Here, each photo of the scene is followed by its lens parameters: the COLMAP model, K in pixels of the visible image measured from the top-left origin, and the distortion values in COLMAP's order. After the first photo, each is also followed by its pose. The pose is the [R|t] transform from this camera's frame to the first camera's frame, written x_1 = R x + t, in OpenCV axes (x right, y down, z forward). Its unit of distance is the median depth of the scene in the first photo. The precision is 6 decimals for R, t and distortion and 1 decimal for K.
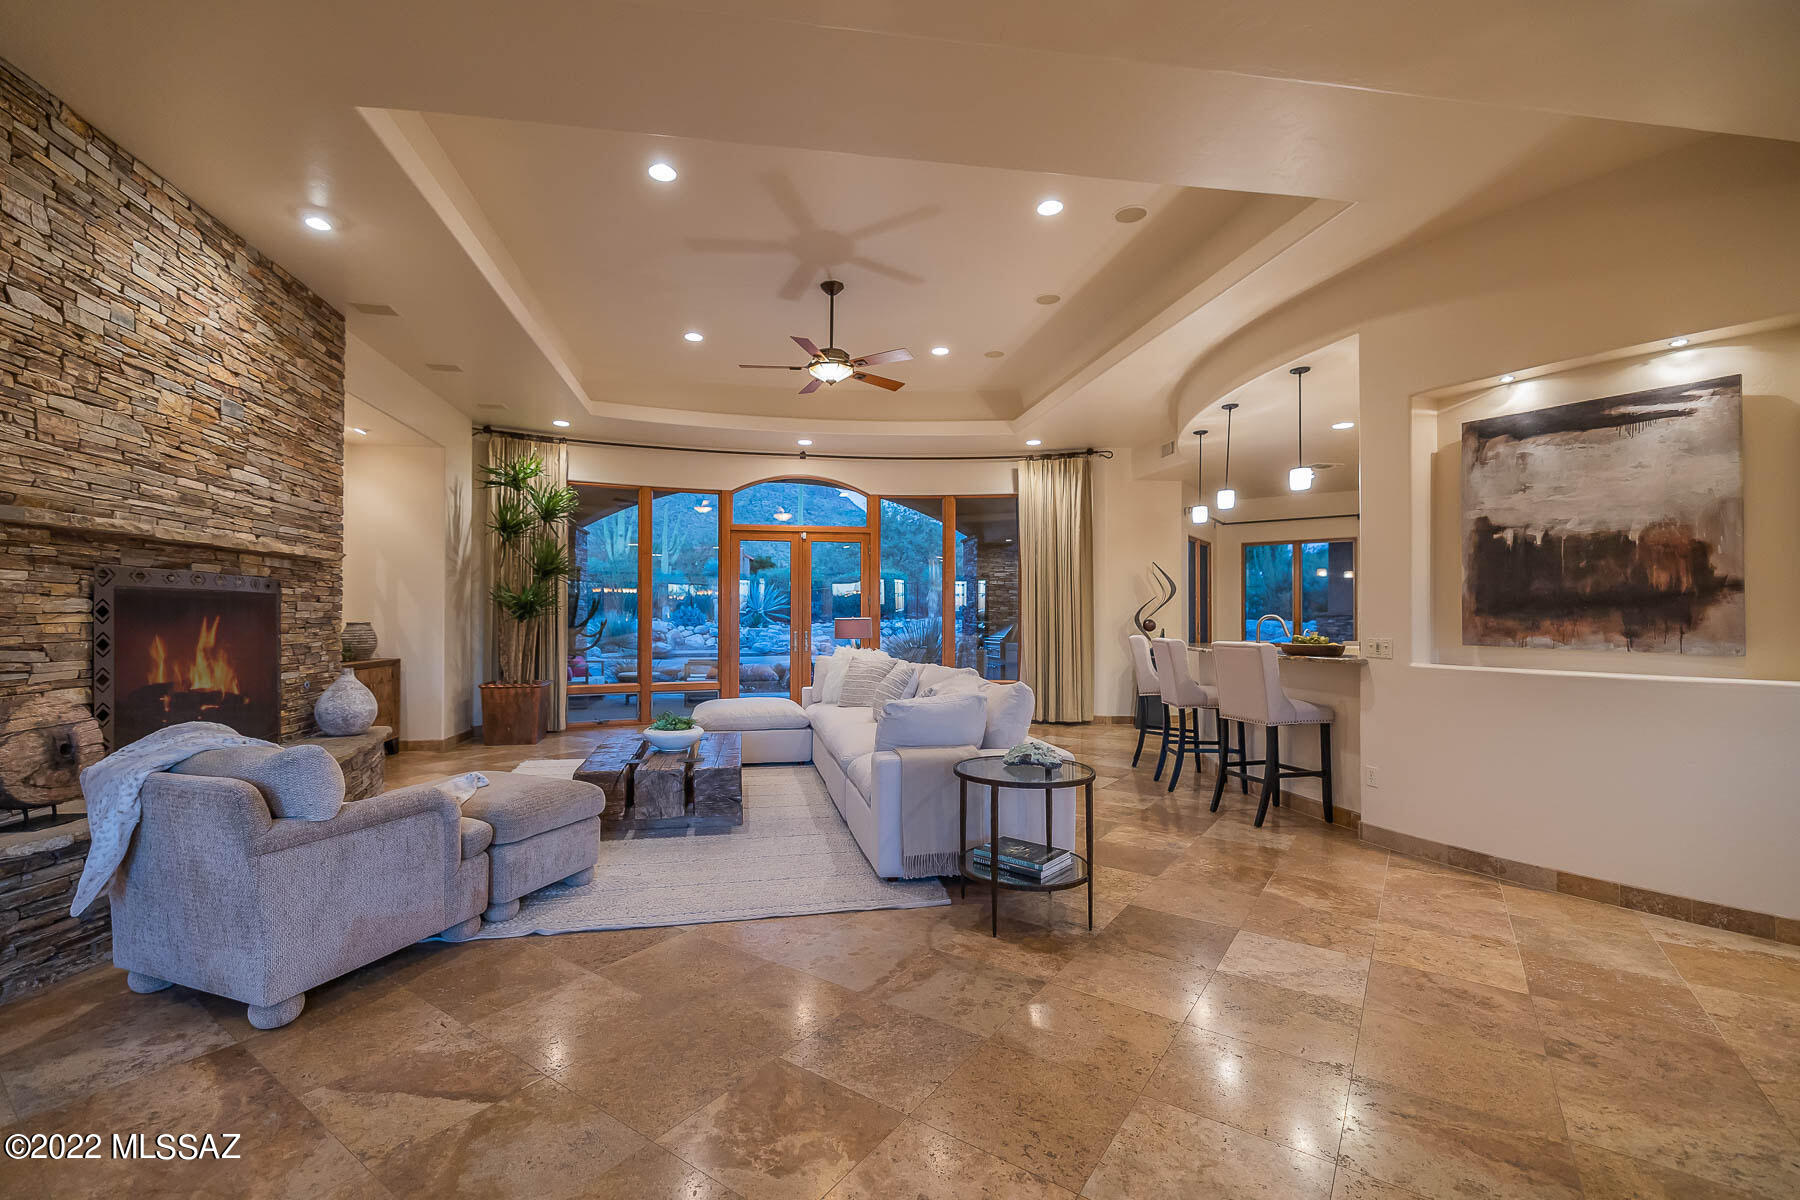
lens RADIAL K [[792.1, 0, 889.0], [0, 792.1, 640.1], [0, 0, 1]] dist [0.002640, -0.001185]
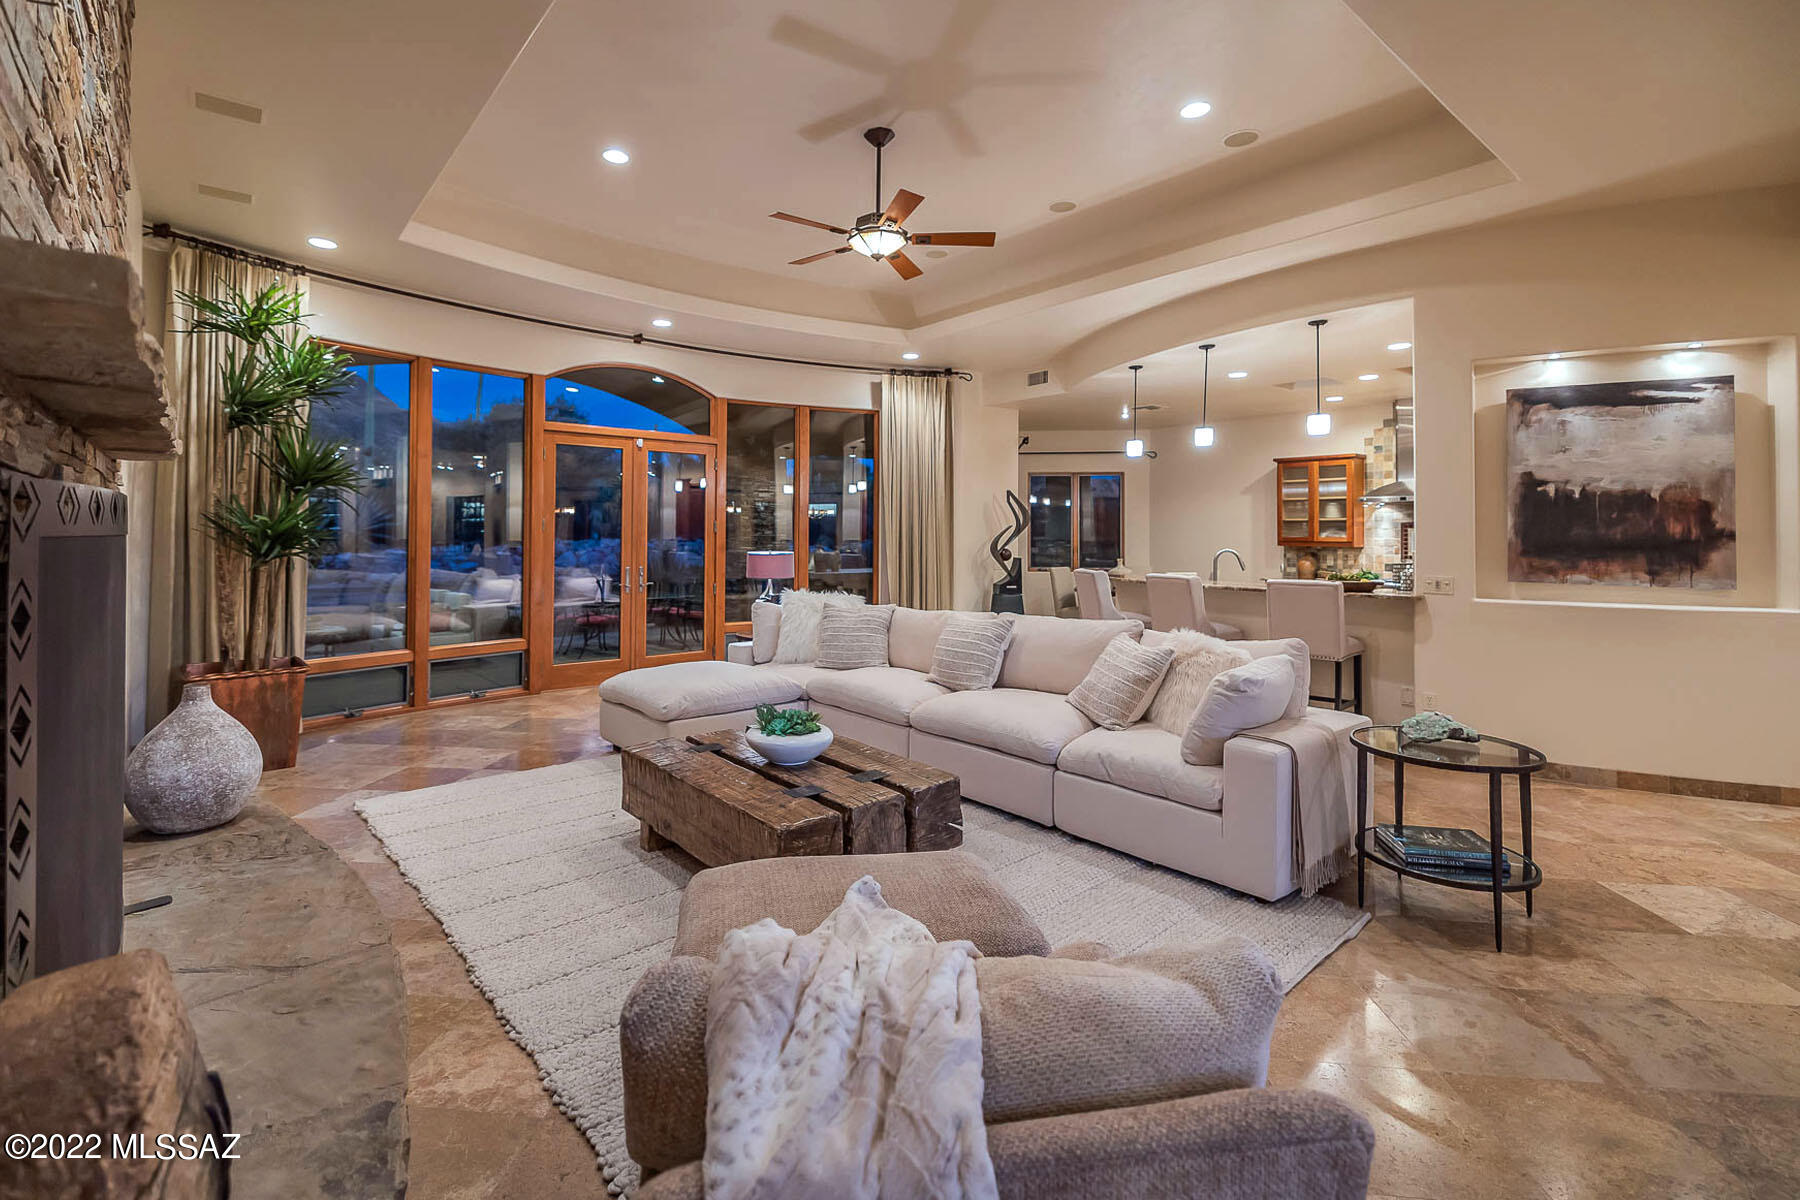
lens RADIAL K [[814.1, 0, 899.3], [0, 814.1, 553.9], [0, 0, 1]] dist [0.001332, 0.000964]
pose [[0.867910, -0.009629, 0.496629, -0.668986], [0.011899, 0.999928, -0.001406, -0.045673], [-0.496580, 0.007130, 0.867962, 0.434329]]
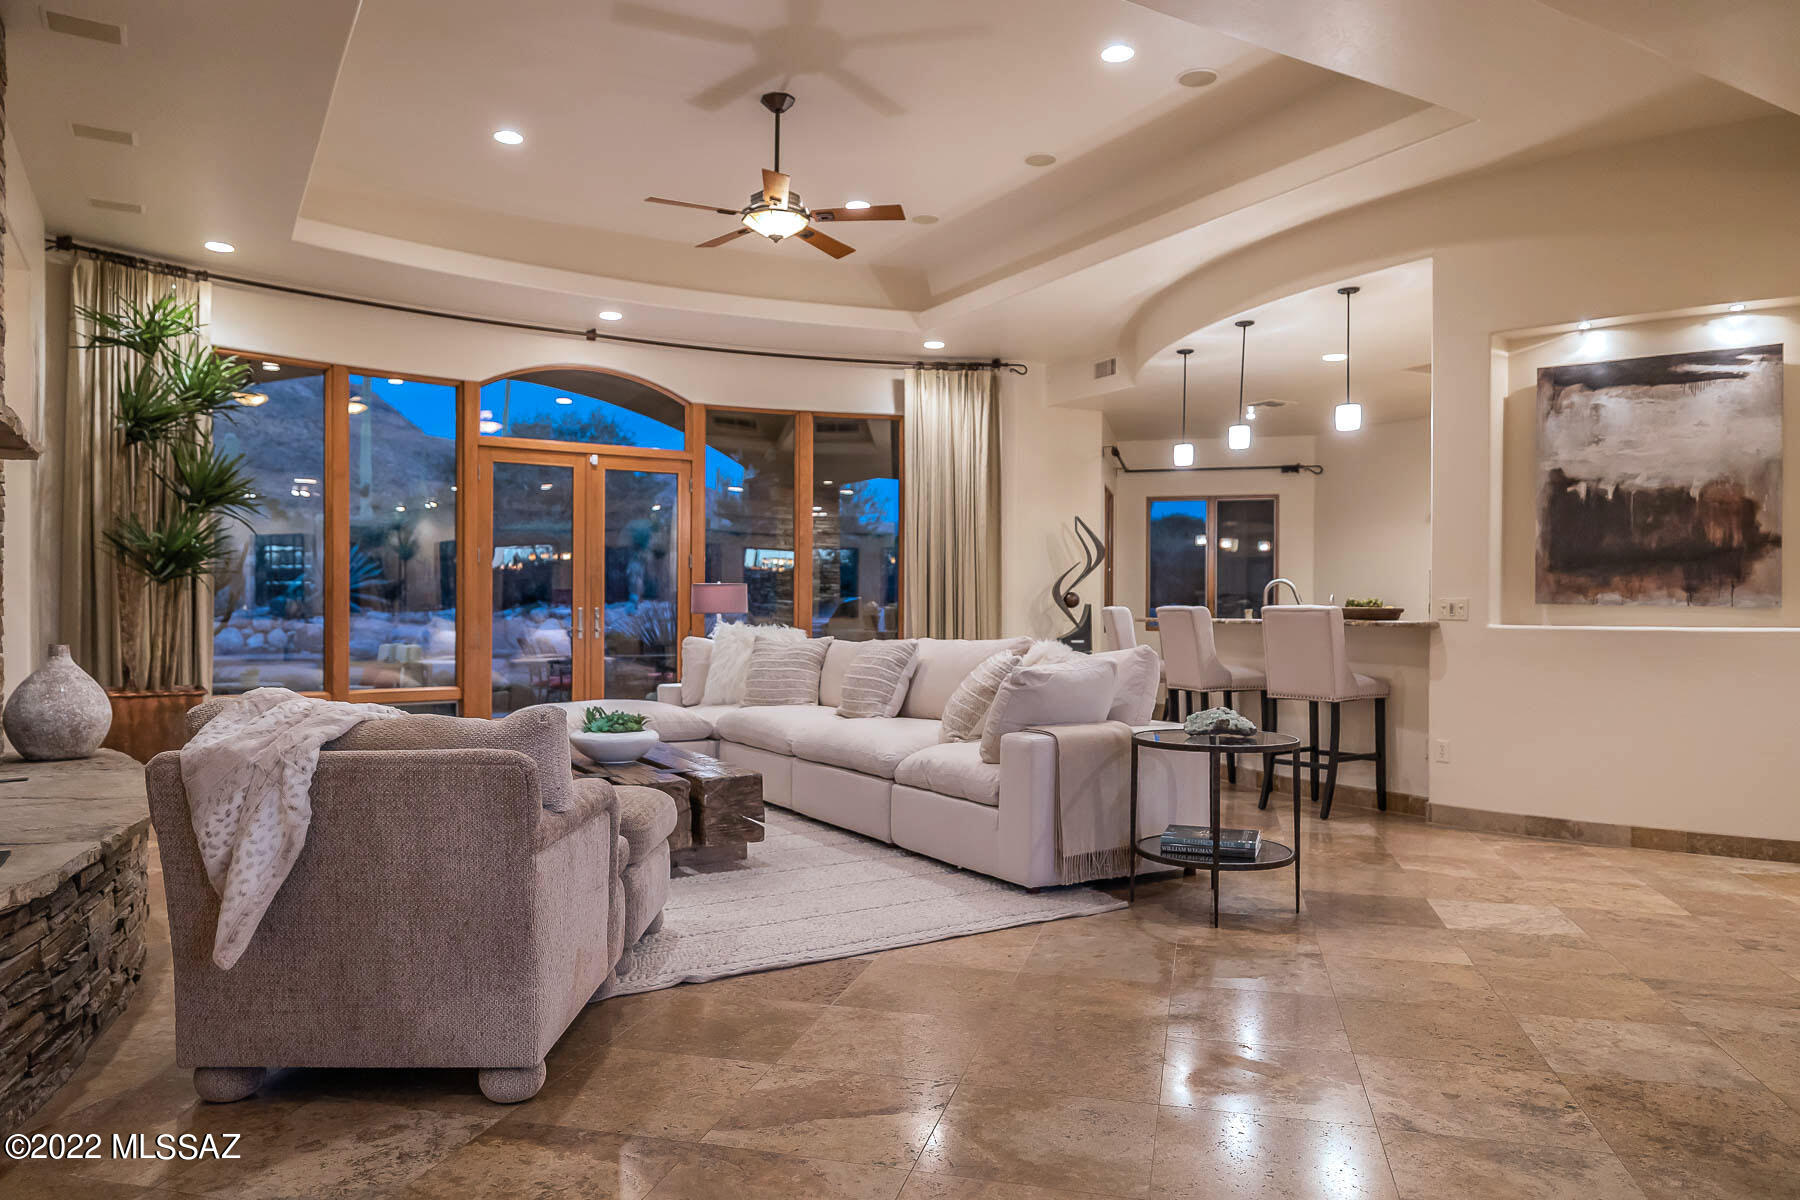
lens RADIAL K [[1211.1, 0, 961.5], [0, 1211.1, 677.5], [0, 0, 1]] dist [-0.004089, 0.002065]
pose [[0.927120, -0.019827, 0.374240, -0.479662], [0.009425, 0.999517, 0.029606, 0.047100], [-0.374646, -0.023921, 0.926859, -0.088991]]
